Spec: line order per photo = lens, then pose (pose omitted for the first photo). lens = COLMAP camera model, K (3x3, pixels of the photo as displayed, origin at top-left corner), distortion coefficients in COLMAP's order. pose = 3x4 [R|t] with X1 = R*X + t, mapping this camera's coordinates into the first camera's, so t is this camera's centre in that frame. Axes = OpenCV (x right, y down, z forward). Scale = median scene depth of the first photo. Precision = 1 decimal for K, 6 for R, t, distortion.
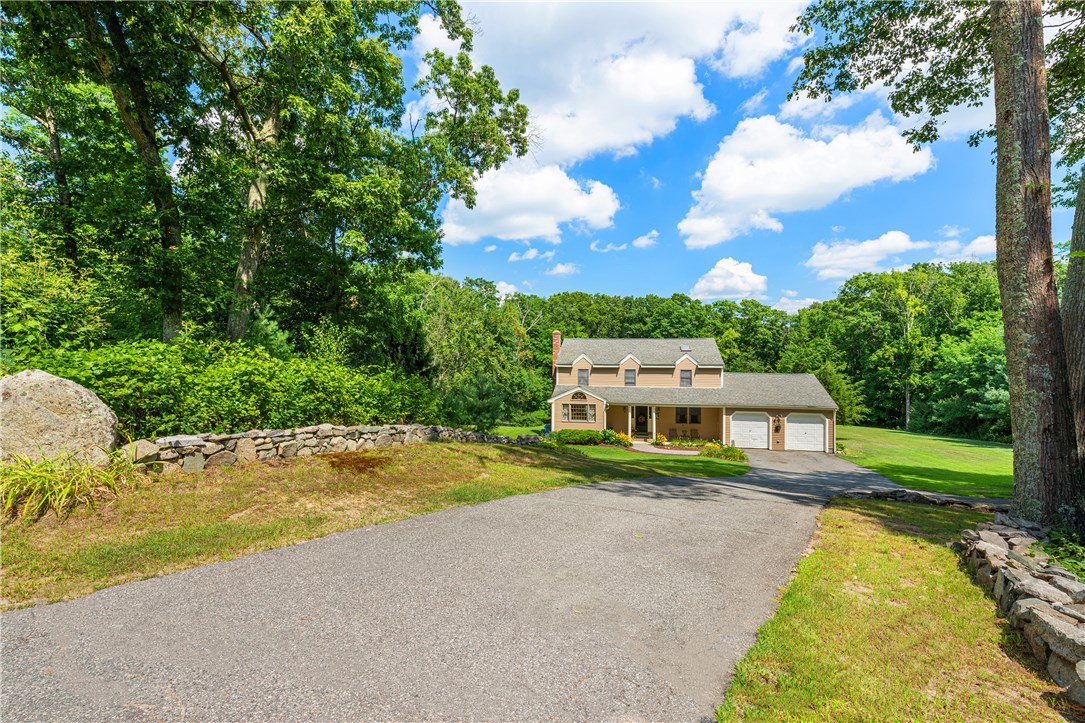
lens RADIAL K [[527.7, 0, 537.3], [0, 527.7, 364.2], [0, 0, 1]] dist [0.019273, -0.000156]
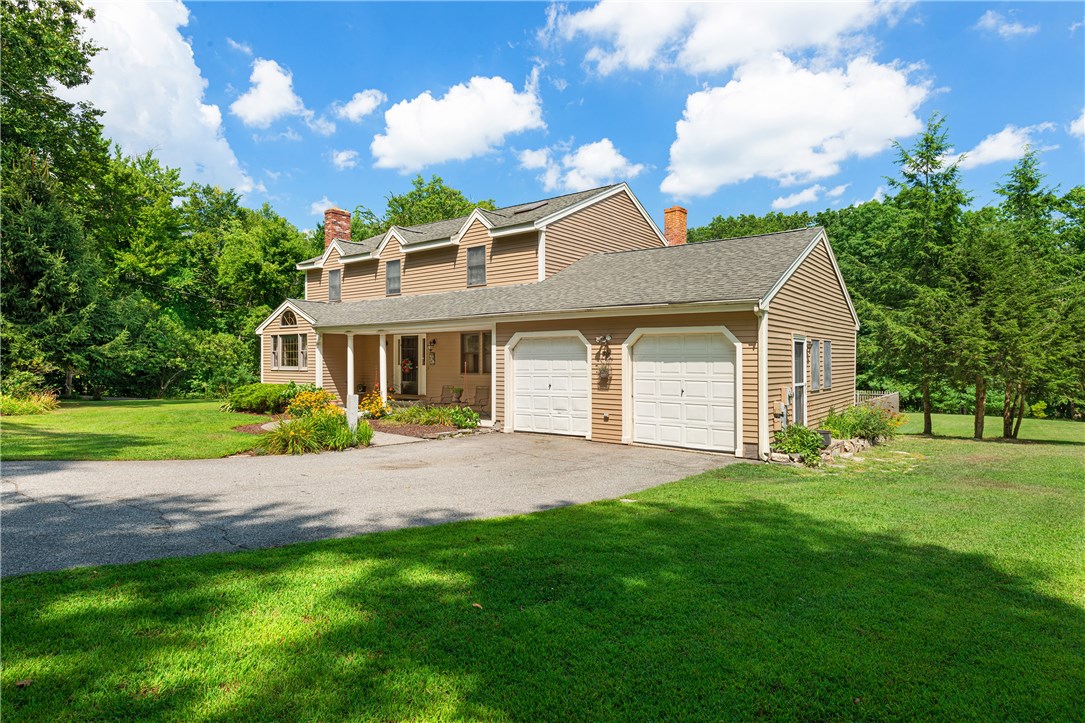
lens RADIAL K [[616.3, 0, 538.5], [0, 616.3, 360.1], [0, 0, 1]] dist [0.035652, -0.000511]
pose [[0.874233, -0.011498, -0.485371, 0.565471], [0.012808, 0.999918, -0.000618, 0.102058], [0.485338, -0.005676, 0.874308, 0.591217]]
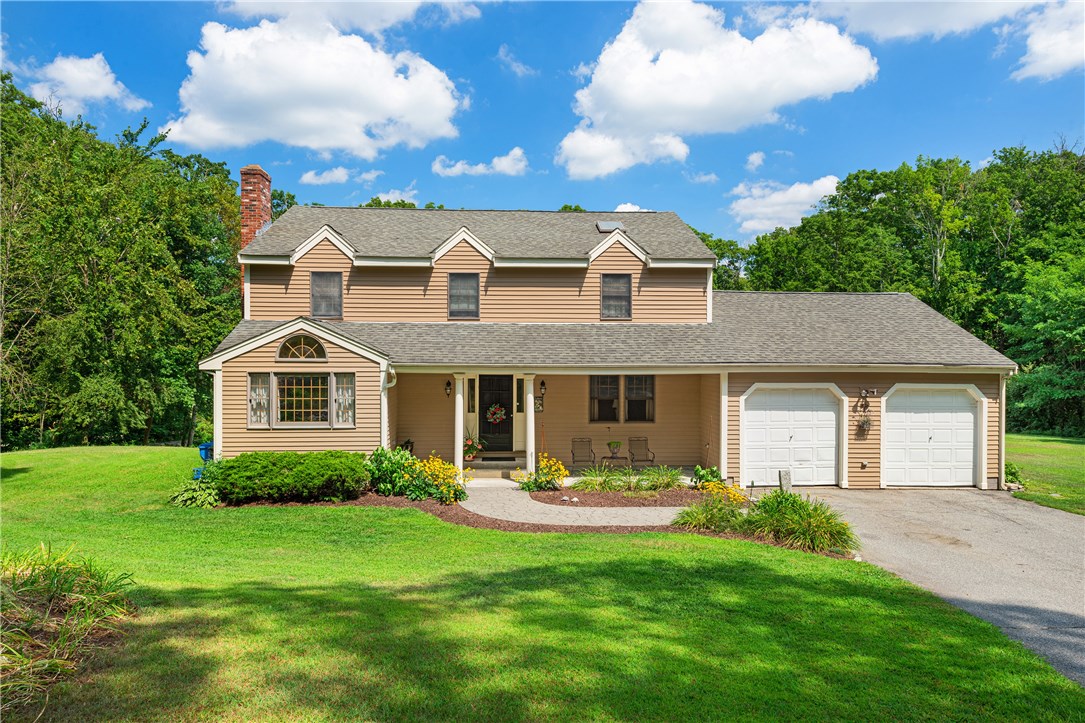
lens RADIAL K [[731.1, 0, 537.1], [0, 731.1, 364.7], [0, 0, 1]] dist [-0.001043, 0.000292]
pose [[0.972804, -0.009113, 0.231450, 0.113235], [0.005066, 0.999824, 0.018072, 0.062913], [-0.231574, -0.016408, 0.972679, 0.527221]]
